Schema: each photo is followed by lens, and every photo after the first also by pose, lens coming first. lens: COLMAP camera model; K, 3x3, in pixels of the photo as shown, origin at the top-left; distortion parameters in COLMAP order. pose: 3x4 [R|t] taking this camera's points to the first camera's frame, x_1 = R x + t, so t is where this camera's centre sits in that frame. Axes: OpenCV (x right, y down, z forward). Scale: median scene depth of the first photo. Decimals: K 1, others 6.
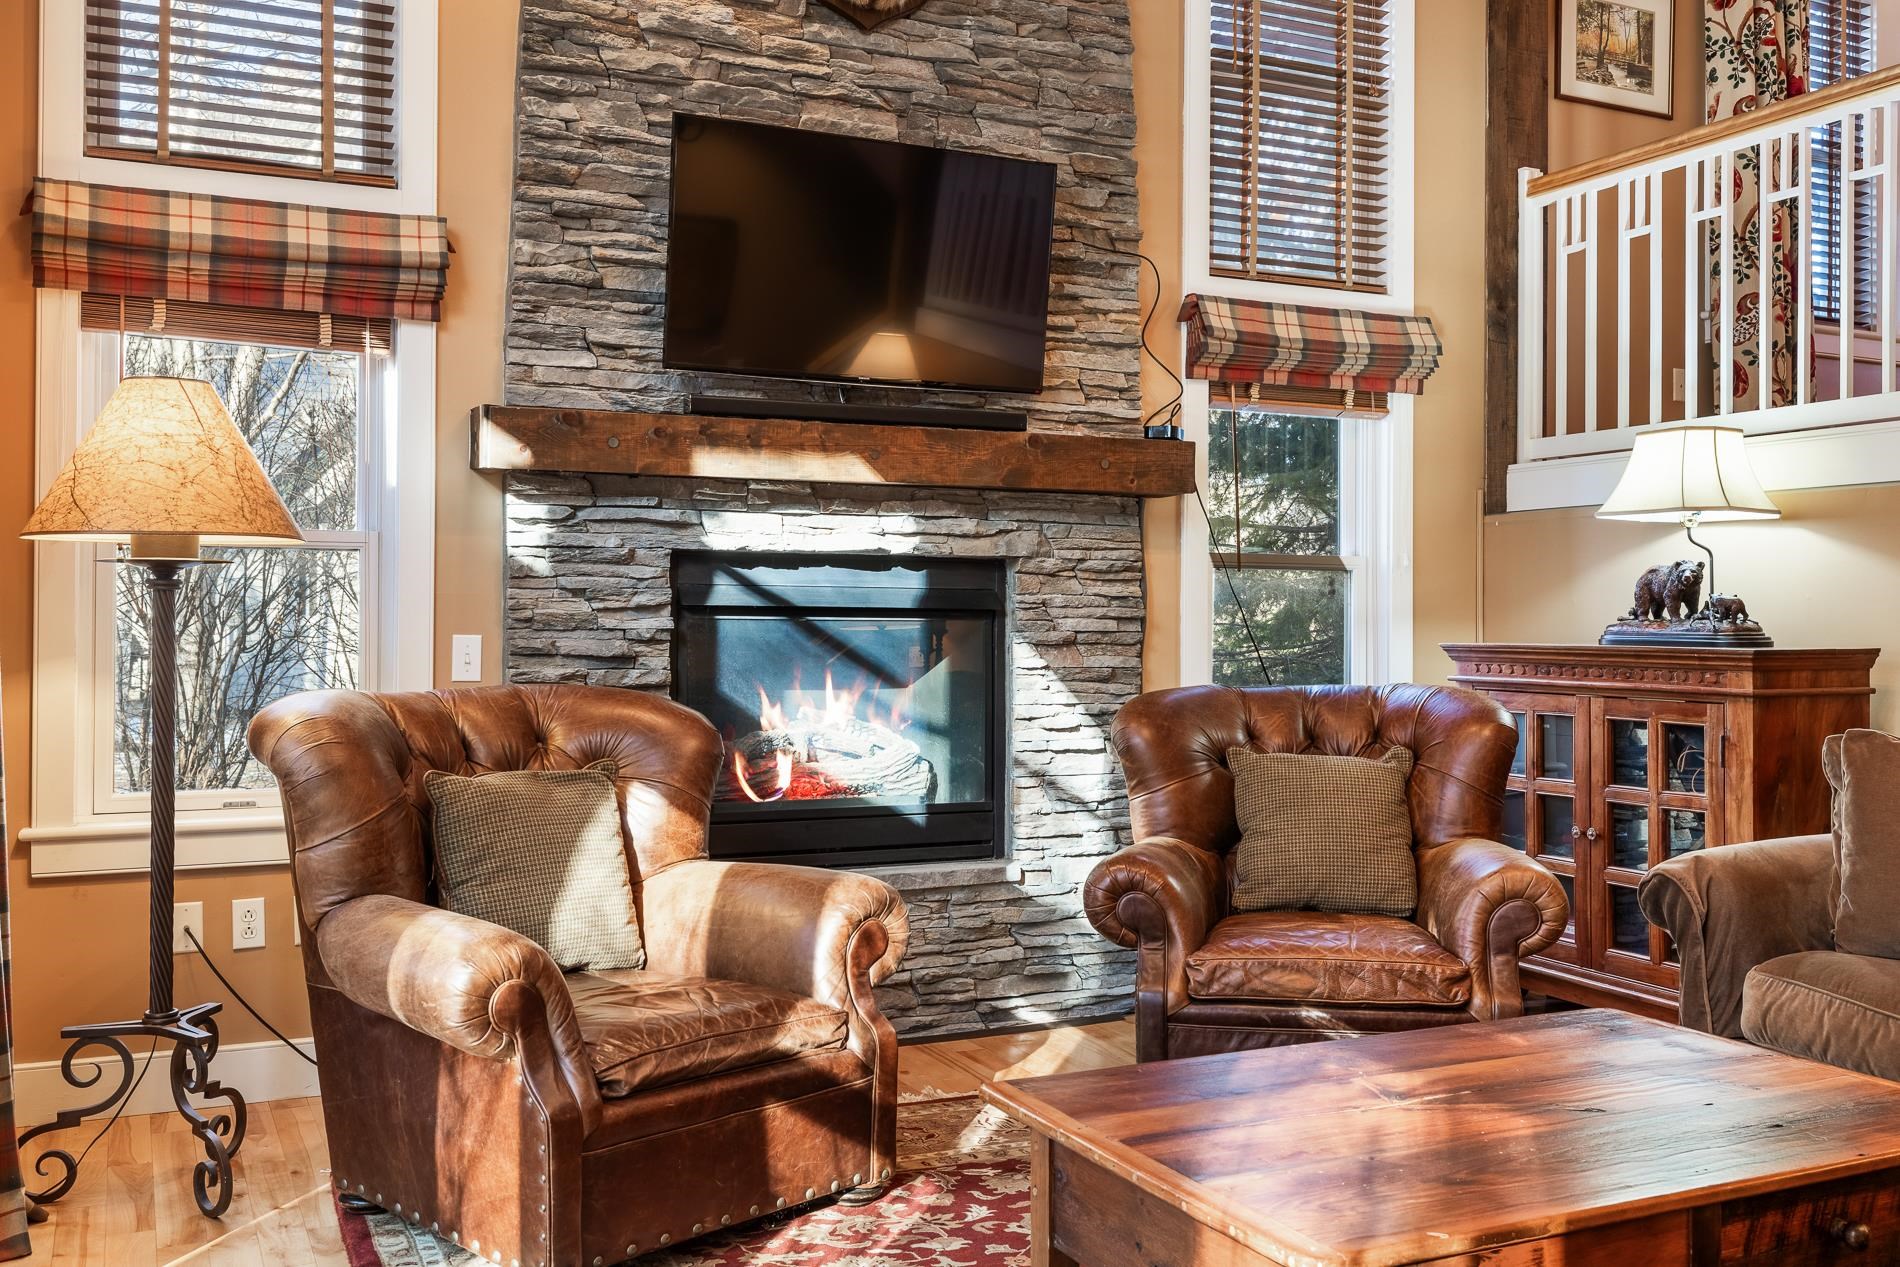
lens RADIAL K [[1715.8, 0, 950.0], [0, 1715.8, 633.5], [0, 0, 1]] dist [0.005002, 0.001100]
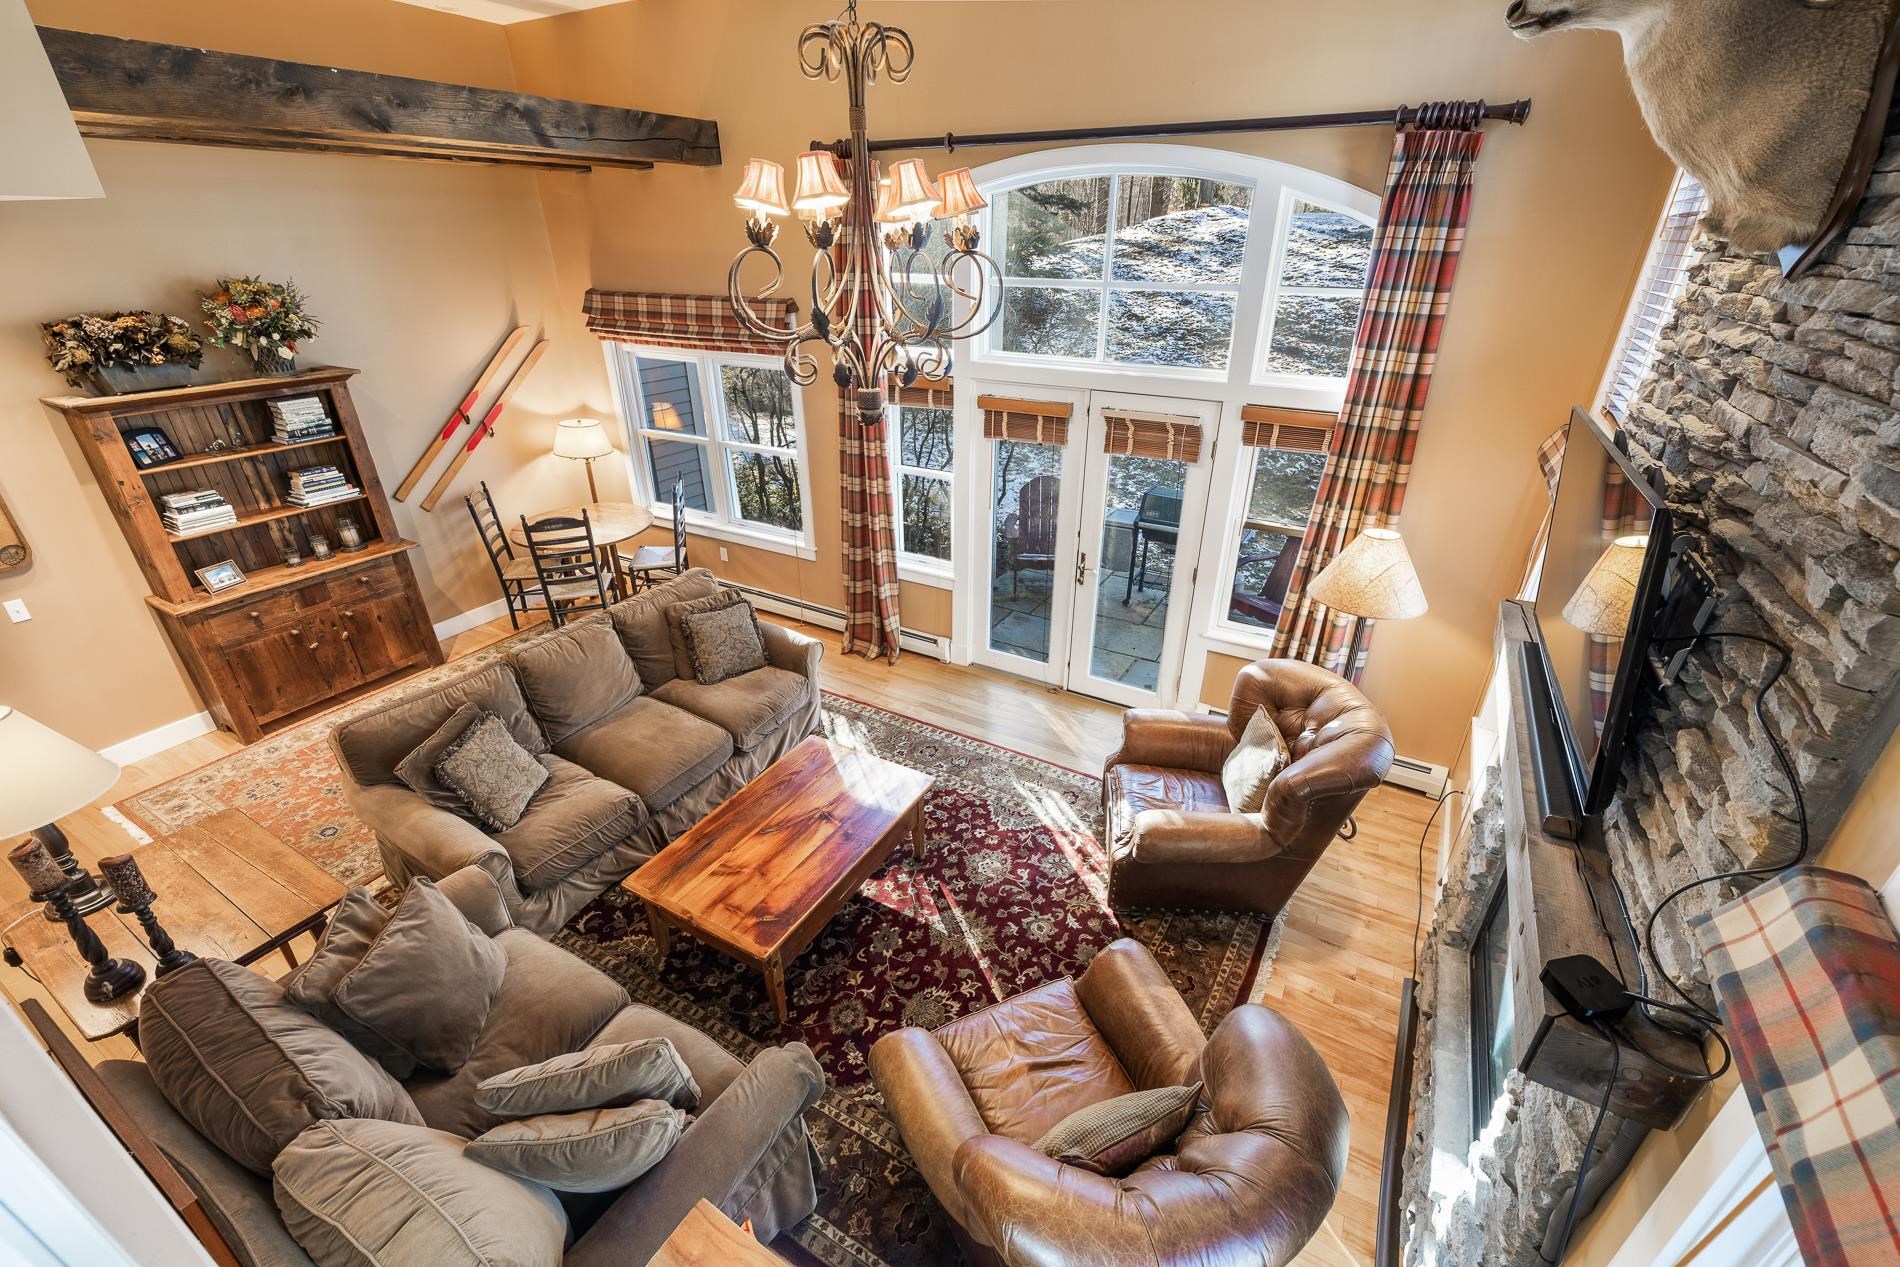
lens RADIAL K [[793.5, 0, 948.0], [0, 793.5, 645.4], [0, 0, 1]] dist [-0.000566, -0.000650]
pose [[-0.828993, 0.253269, -0.498624, 0.424236], [-0.004883, 0.888267, 0.459301, -0.356533], [0.559237, 0.383192, -0.735131, 1.078978]]
